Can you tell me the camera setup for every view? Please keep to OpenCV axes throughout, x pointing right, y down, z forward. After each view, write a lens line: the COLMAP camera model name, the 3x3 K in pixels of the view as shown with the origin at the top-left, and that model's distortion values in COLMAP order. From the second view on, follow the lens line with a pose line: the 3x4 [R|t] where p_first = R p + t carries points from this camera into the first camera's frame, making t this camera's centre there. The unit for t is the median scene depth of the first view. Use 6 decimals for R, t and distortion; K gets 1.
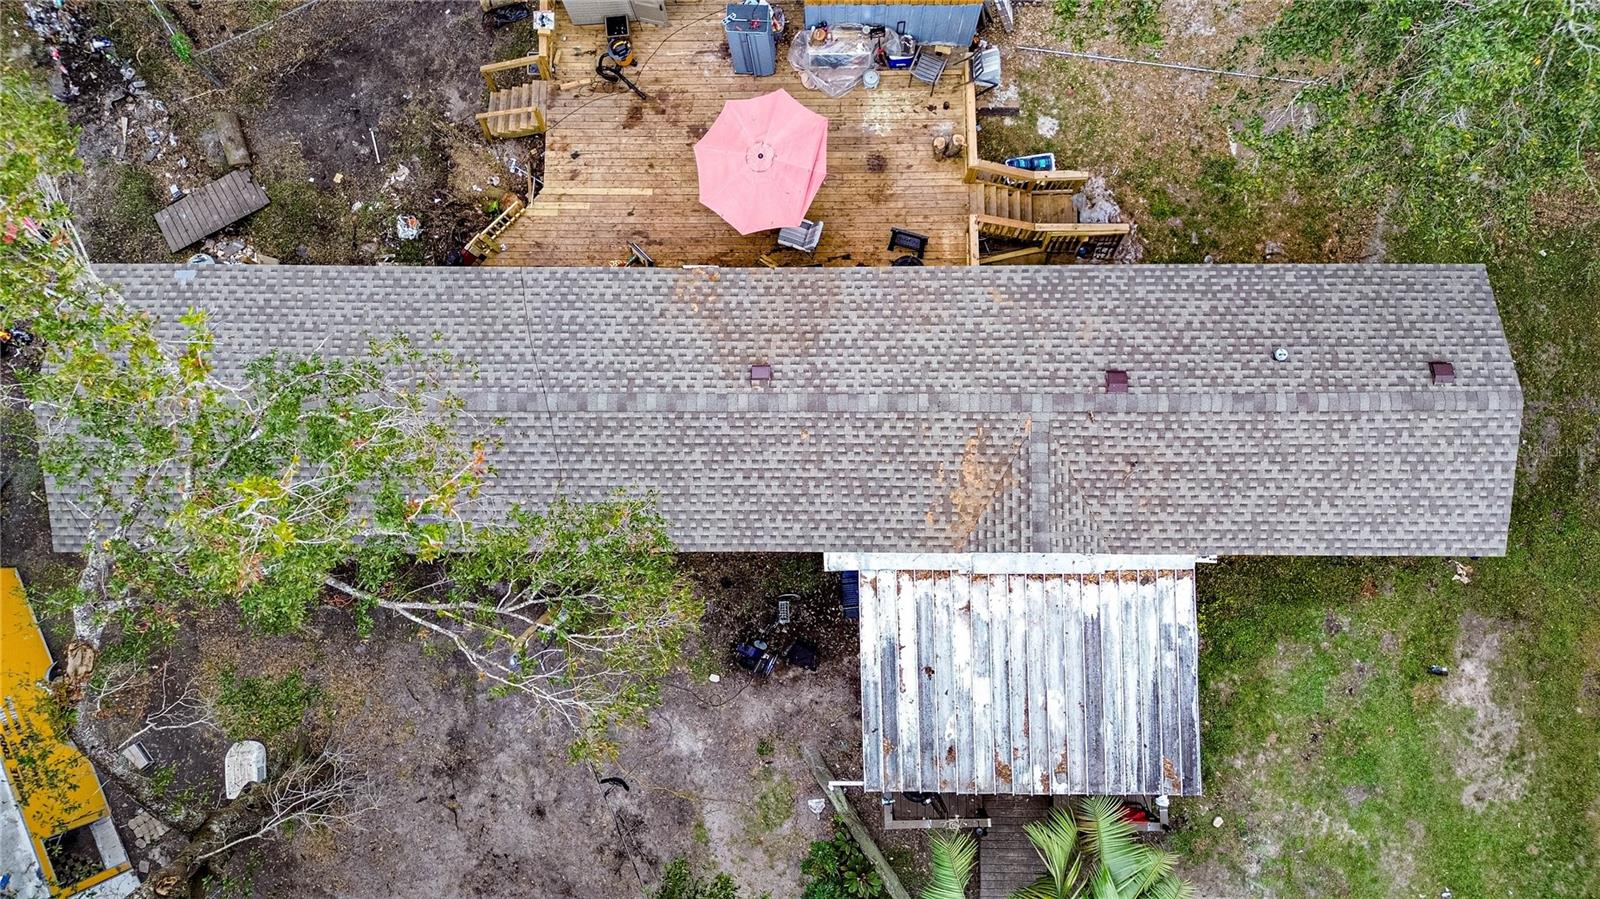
lens RADIAL K [[1122.5, 0, 813.7], [0, 1122.5, 443.2], [0, 0, 1]] dist [0.051196, -0.037451]
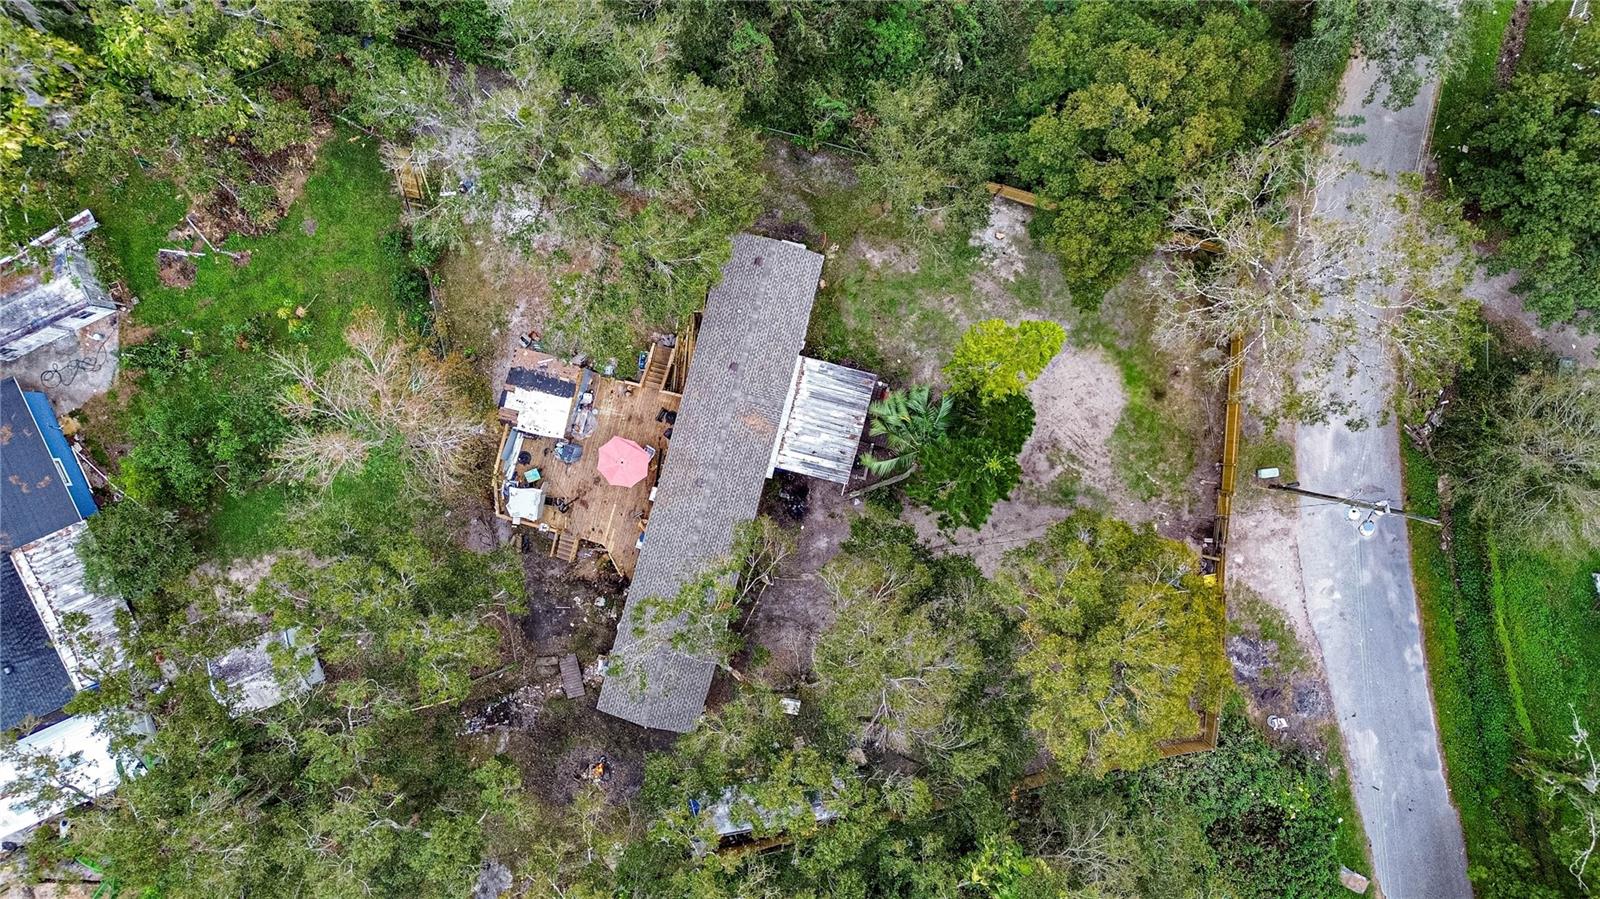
lens RADIAL K [[1122.5, 0, 808.2], [0, 1122.5, 453.6], [0, 0, 1]] dist [0.051196, -0.037451]
pose [[0.256807, -0.966462, -0.001072, 0.094840], [0.960837, 0.255193, 0.108019, -0.117081], [-0.104122, -0.028770, 0.994148, -1.784446]]
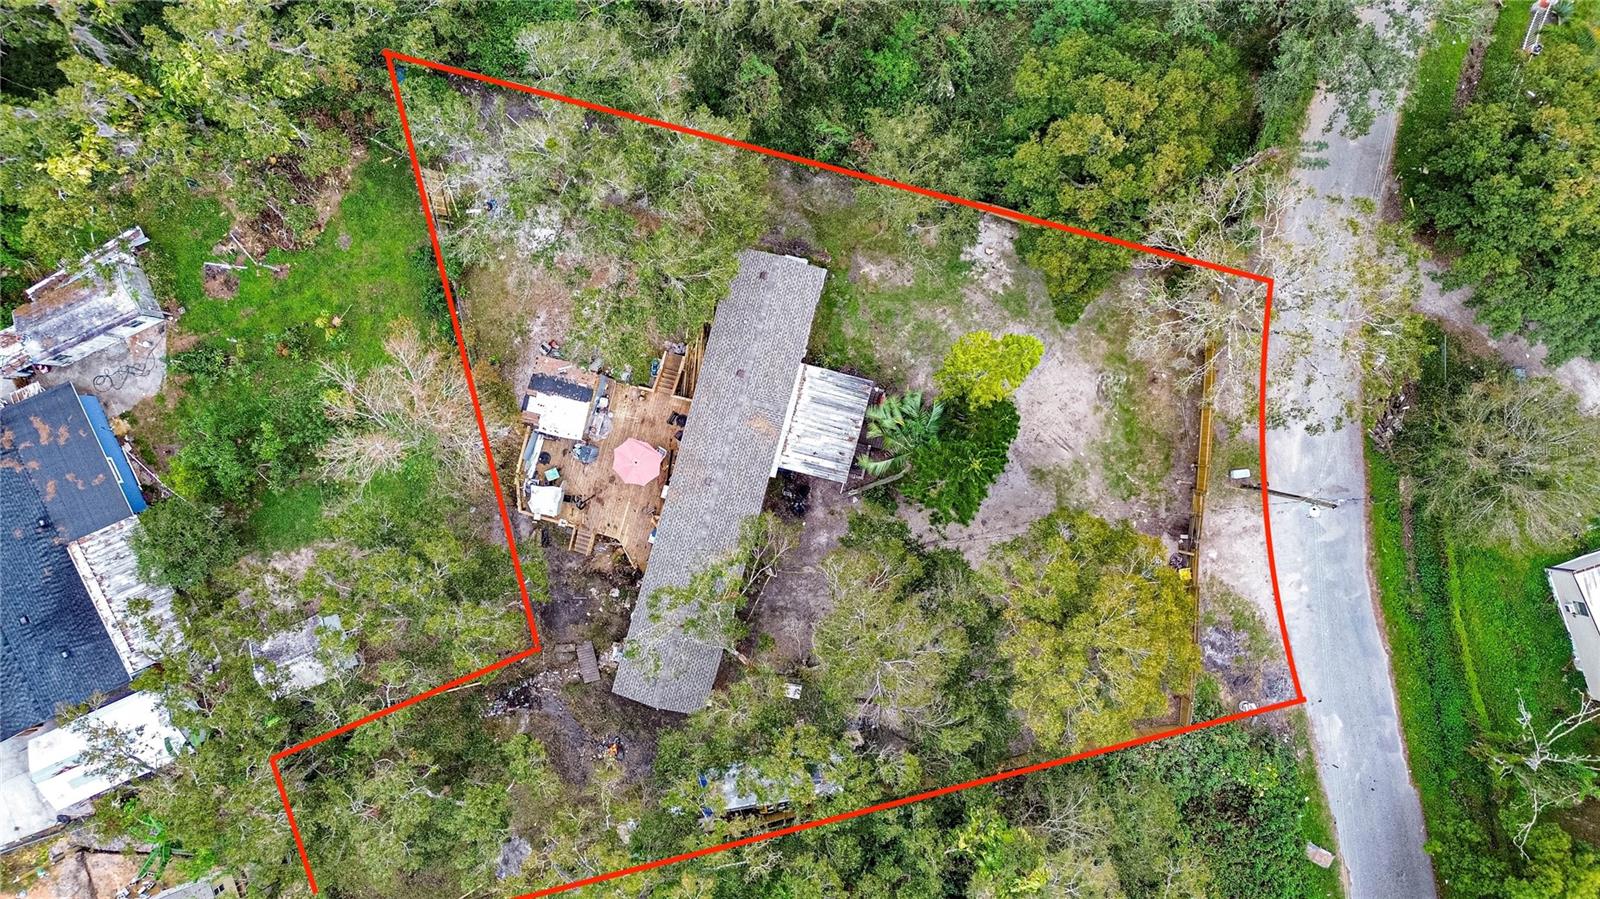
lens RADIAL K [[1122.5, 0, 804.9], [0, 1122.5, 451.1], [0, 0, 1]] dist [0.051196, -0.037451]
pose [[0.258951, -0.965890, 0.000367, 0.096502], [0.960904, 0.257653, 0.101383, -0.132900], [-0.098020, -0.025901, 0.994847, -1.983573]]
